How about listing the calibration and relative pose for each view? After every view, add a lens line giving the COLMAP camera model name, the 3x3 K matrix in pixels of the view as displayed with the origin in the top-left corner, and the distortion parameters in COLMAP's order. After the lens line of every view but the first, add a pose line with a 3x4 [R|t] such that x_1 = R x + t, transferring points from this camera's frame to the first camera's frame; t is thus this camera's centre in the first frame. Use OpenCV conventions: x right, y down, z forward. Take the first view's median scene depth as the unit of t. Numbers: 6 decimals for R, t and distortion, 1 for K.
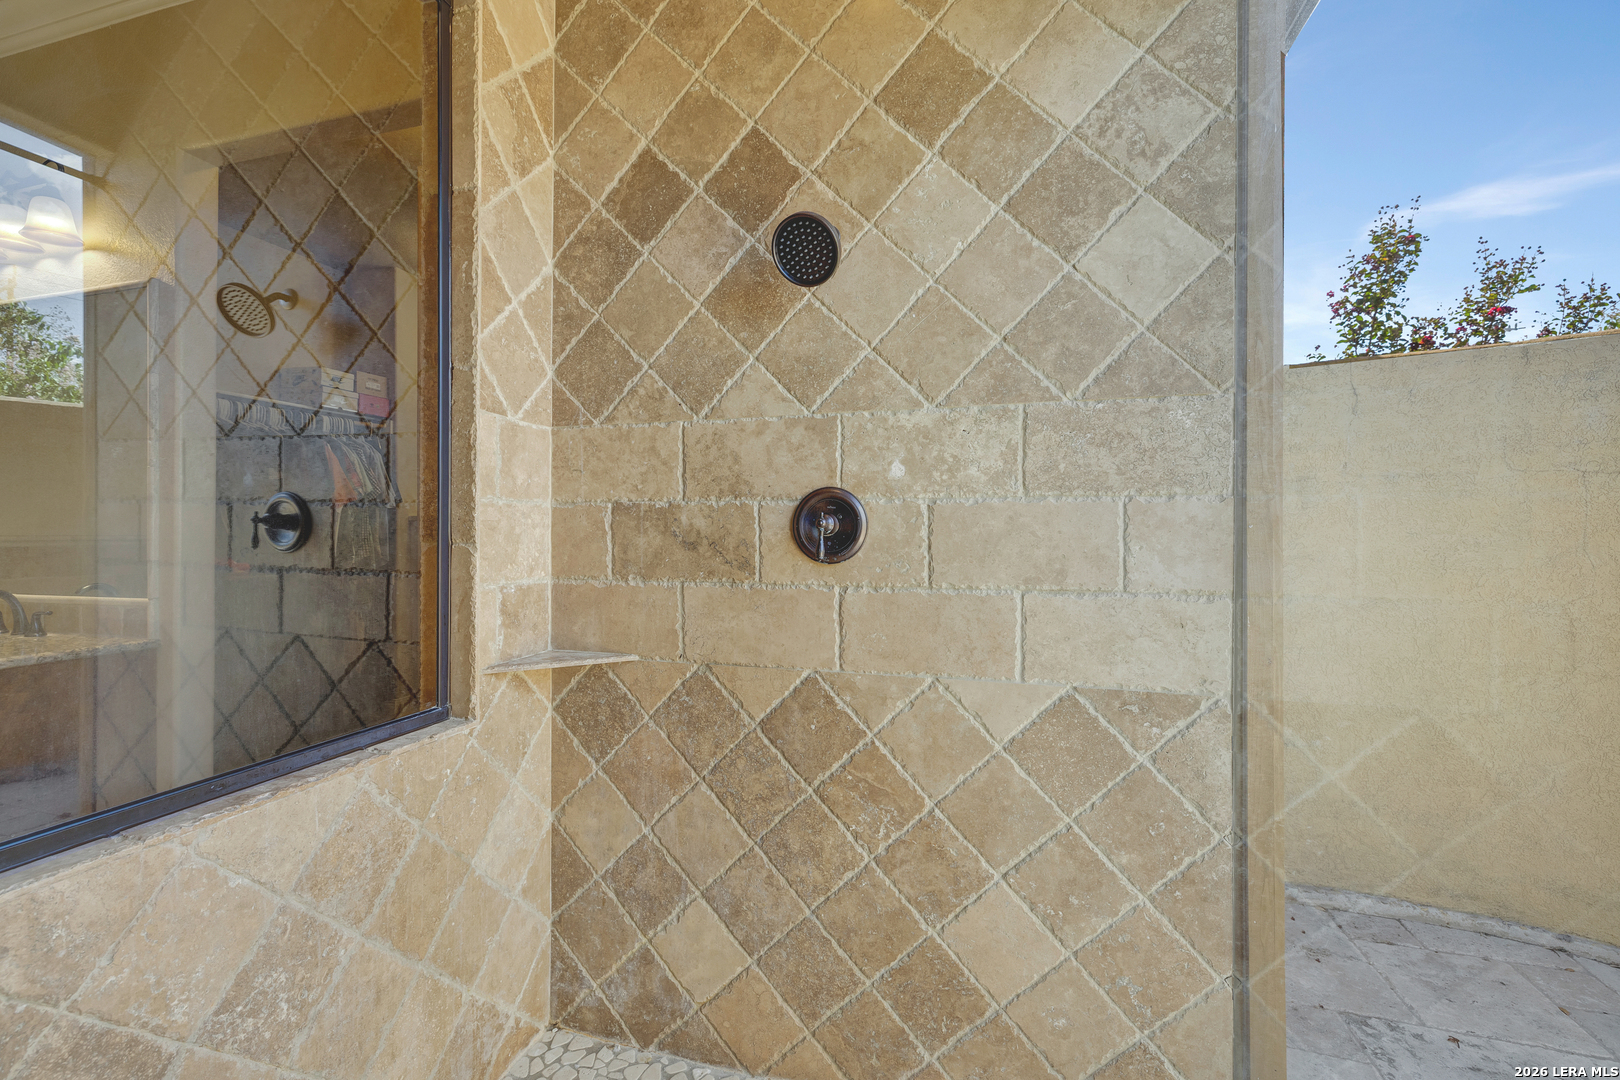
lens RADIAL K [[702.6, 0, 797.3], [0, 702.6, 537.5], [0, 0, 1]] dist [-0.001081, 0.001769]
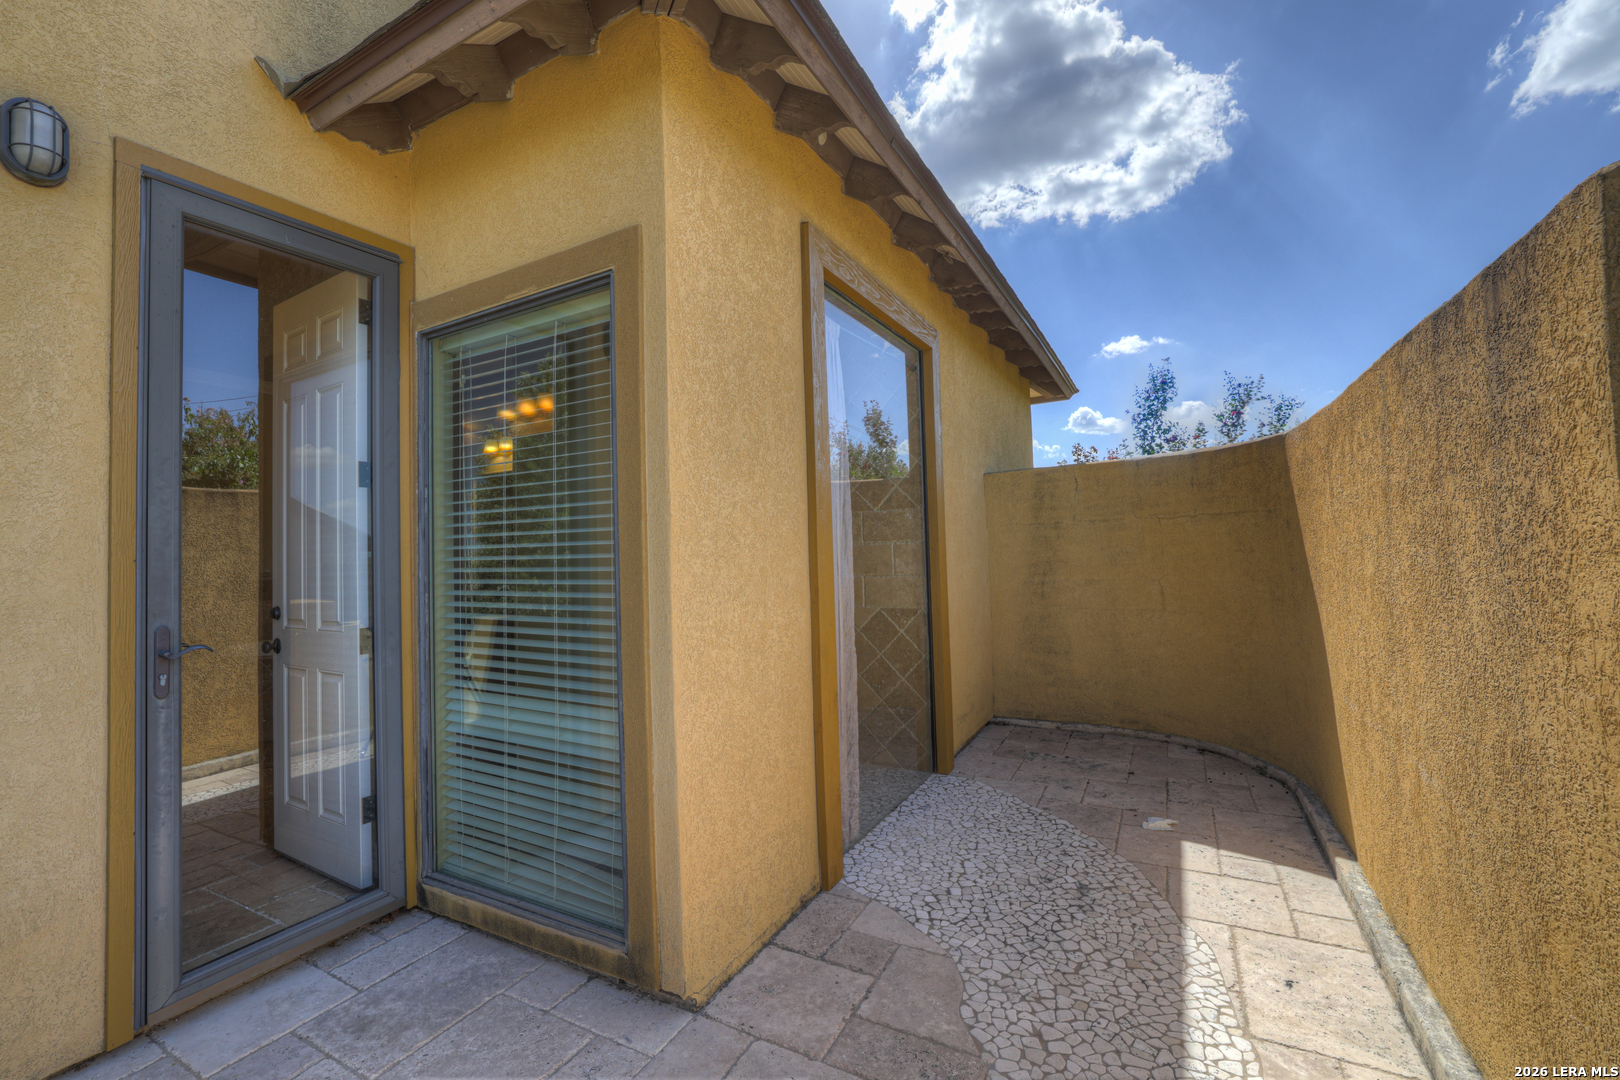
lens RADIAL K [[658.3, 0, 810.4], [0, 658.3, 542.6], [0, 0, 1]] dist [-0.001563, 0.000274]
pose [[0.979694, -0.036350, -0.197174, 0.664099], [0.031417, 0.999112, -0.028089, 0.008659], [0.198019, 0.021324, 0.979966, -1.761150]]
